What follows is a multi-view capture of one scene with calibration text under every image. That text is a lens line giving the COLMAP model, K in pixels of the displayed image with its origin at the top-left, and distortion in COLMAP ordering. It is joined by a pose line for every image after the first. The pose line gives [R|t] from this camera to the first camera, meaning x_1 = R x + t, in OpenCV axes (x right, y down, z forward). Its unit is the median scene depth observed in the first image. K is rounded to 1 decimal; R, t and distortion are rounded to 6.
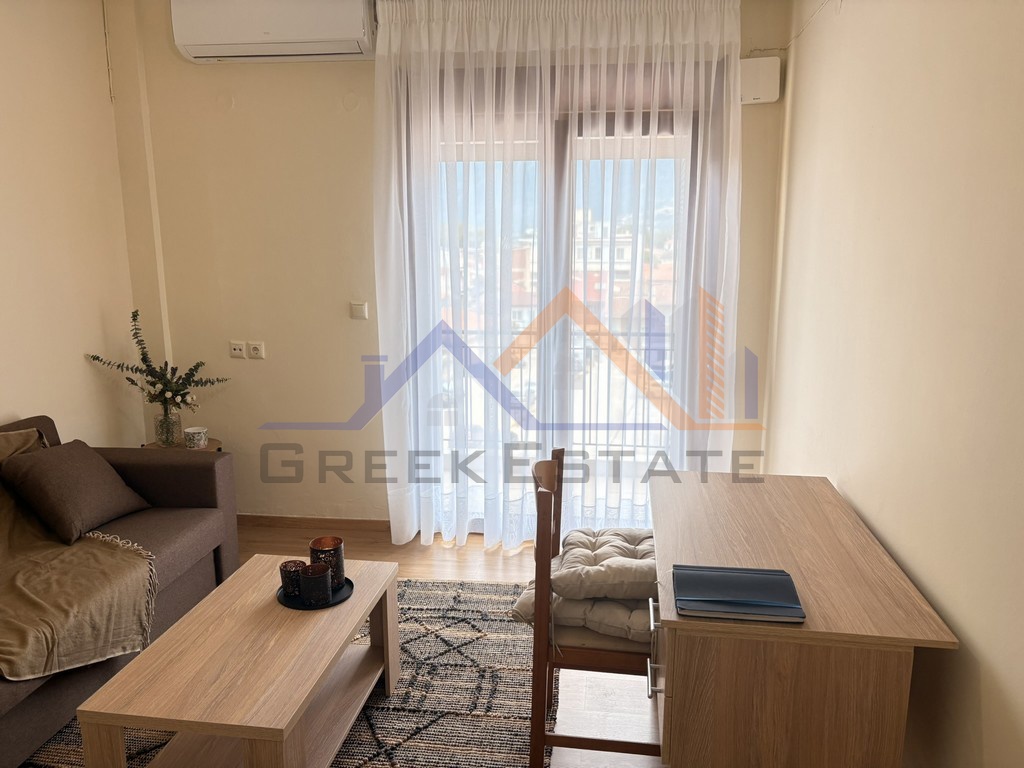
lens RADIAL K [[783.7, 0, 508.3], [0, 783.7, 389.3], [0, 0, 1]] dist [0.008418, 0.003621]
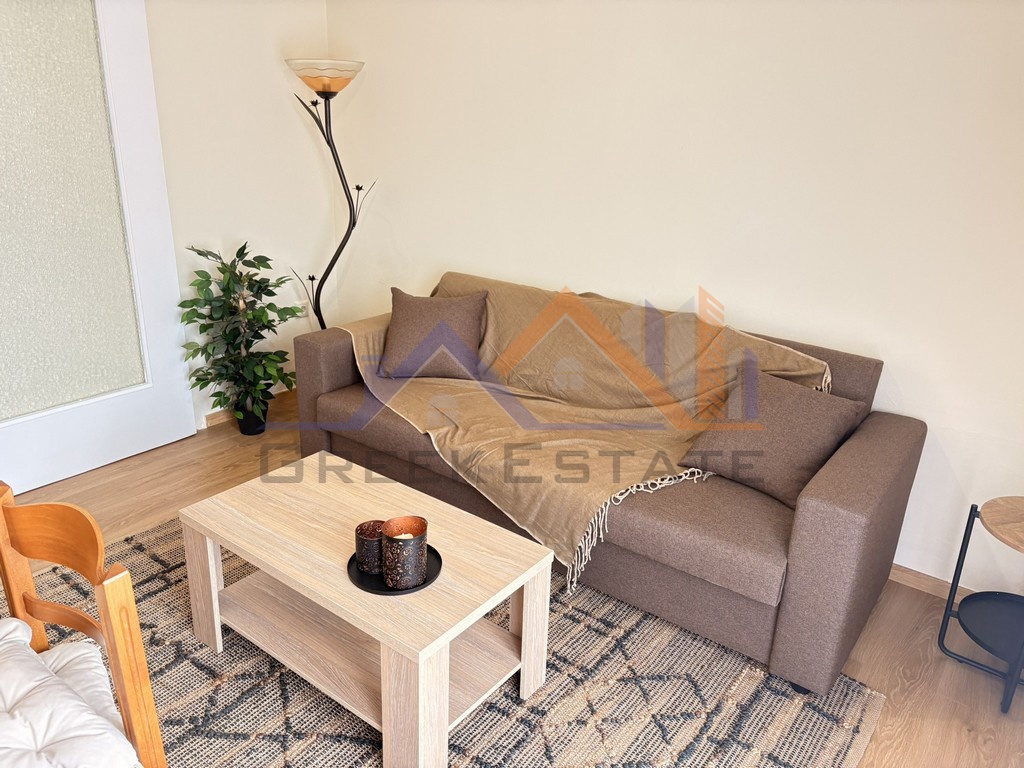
lens RADIAL K [[775.6, 0, 504.8], [0, 775.6, 385.8], [0, 0, 1]] dist [0.051175, -0.055779]
pose [[-0.493894, 0.287056, -0.820772, 0.216797], [-0.198896, 0.881613, 0.428018, -0.193991], [0.846469, 0.374644, -0.378329, 0.973493]]
